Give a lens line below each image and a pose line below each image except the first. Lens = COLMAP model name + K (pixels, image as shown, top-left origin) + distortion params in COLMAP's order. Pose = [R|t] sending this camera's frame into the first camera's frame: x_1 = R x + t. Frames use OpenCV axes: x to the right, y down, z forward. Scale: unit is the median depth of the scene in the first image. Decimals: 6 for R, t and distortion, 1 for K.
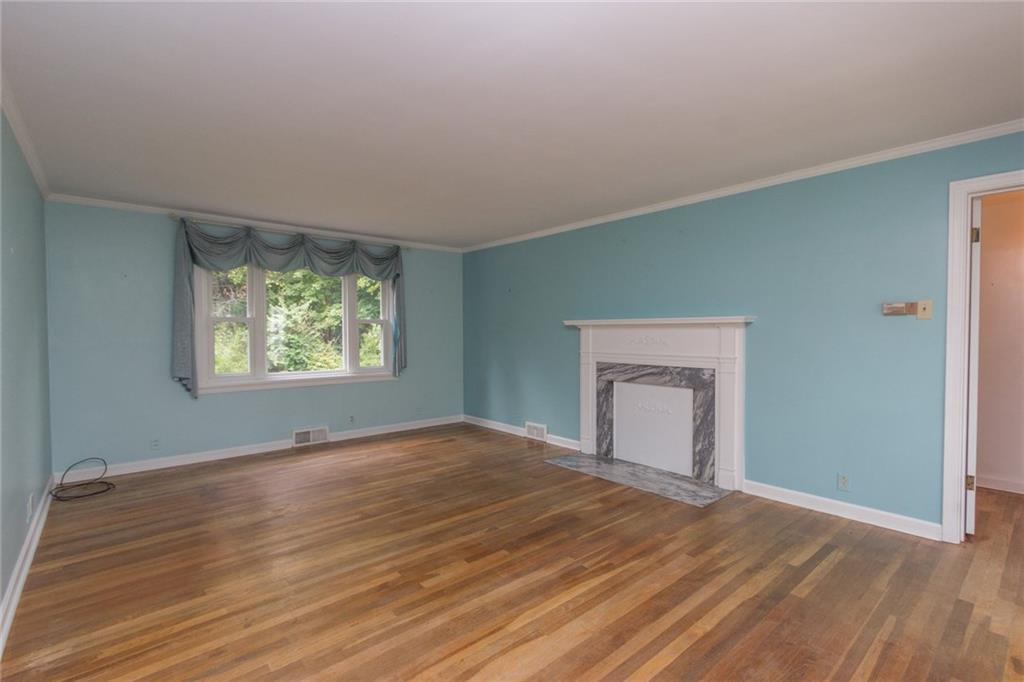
lens RADIAL K [[465.2, 0, 510.1], [0, 465.2, 344.0], [0, 0, 1]] dist [0.002138, -0.000258]
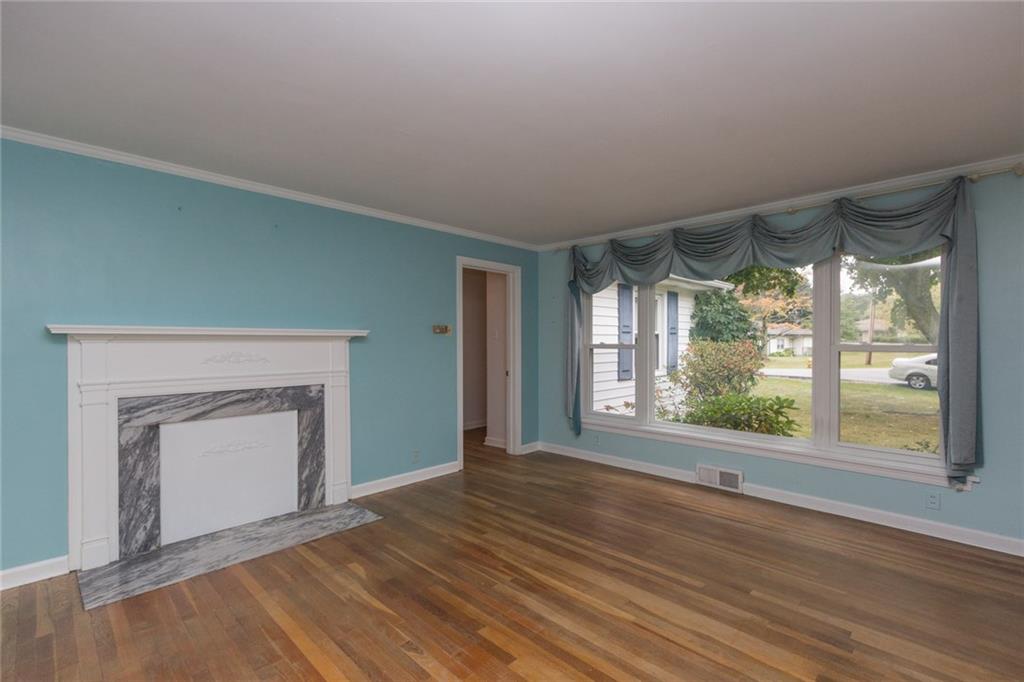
lens RADIAL K [[465.2, 0, 510.1], [0, 465.2, 344.0], [0, 0, 1]] dist [0.002138, -0.000258]
pose [[-0.092433, -0.001460, 0.995718, -0.542275], [0.029615, 0.999552, 0.004215, -0.021037], [-0.995278, 0.029878, -0.092349, 0.701019]]
